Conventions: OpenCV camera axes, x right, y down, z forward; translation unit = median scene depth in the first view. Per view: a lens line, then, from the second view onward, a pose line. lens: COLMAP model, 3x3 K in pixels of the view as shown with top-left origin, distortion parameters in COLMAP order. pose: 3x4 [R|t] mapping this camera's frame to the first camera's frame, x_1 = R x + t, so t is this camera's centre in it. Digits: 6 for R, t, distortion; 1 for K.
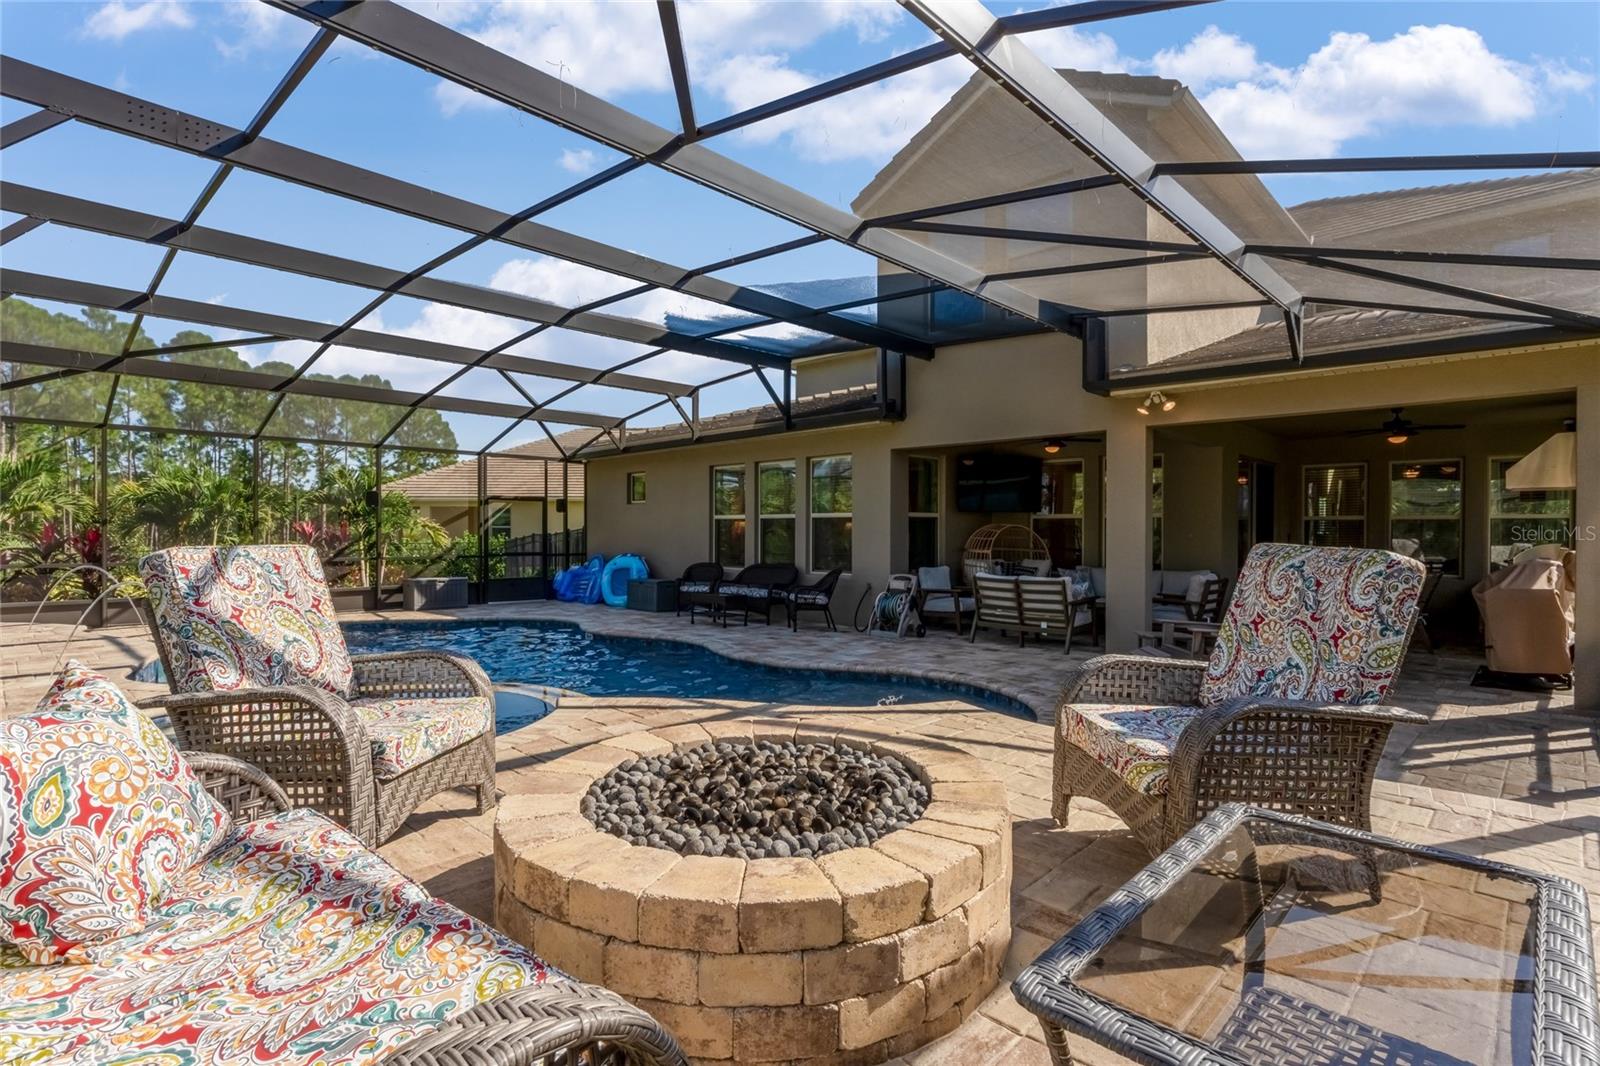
lens RADIAL K [[787.3, 0, 800.4], [0, 787.3, 548.9], [0, 0, 1]] dist [0.000870, -0.000124]
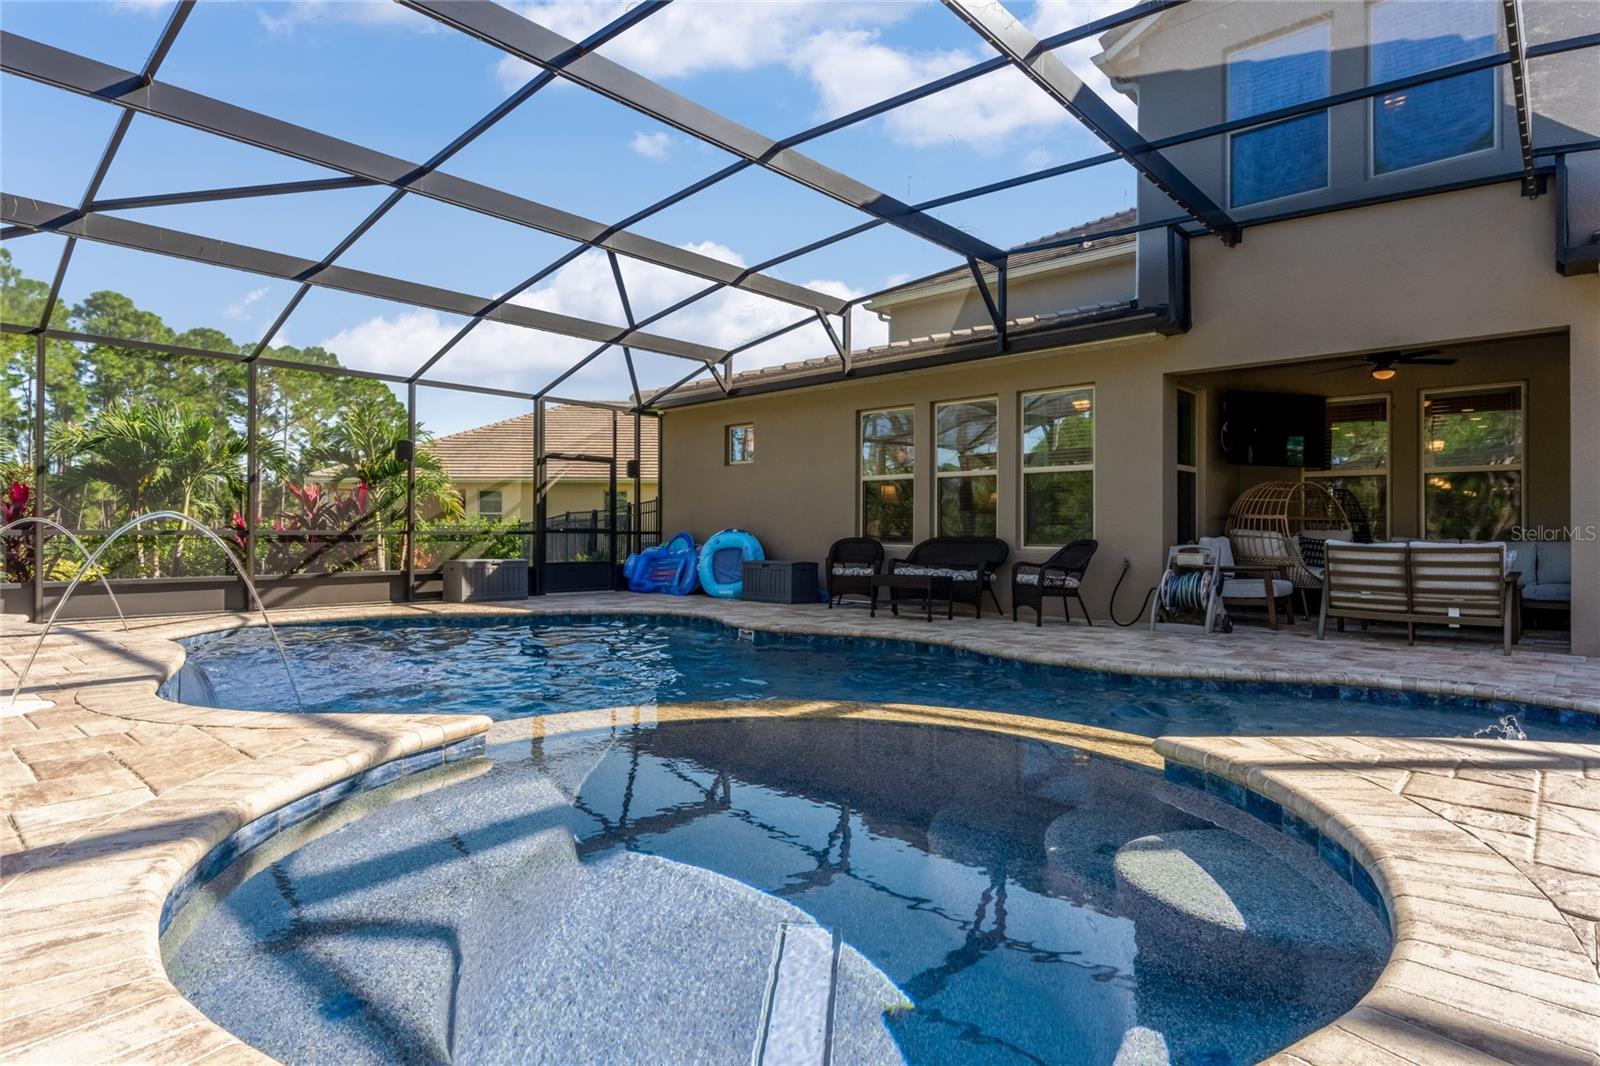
lens RADIAL K [[854.2, 0, 800.0], [0, 854.2, 533.0], [0, 0, 1]] dist [0.003294, 0.001639]
pose [[0.999421, 0.001022, 0.034006, -0.203145], [-0.000308, 0.999779, -0.021007, 0.030366], [-0.034020, 0.020985, 0.999201, 0.190912]]
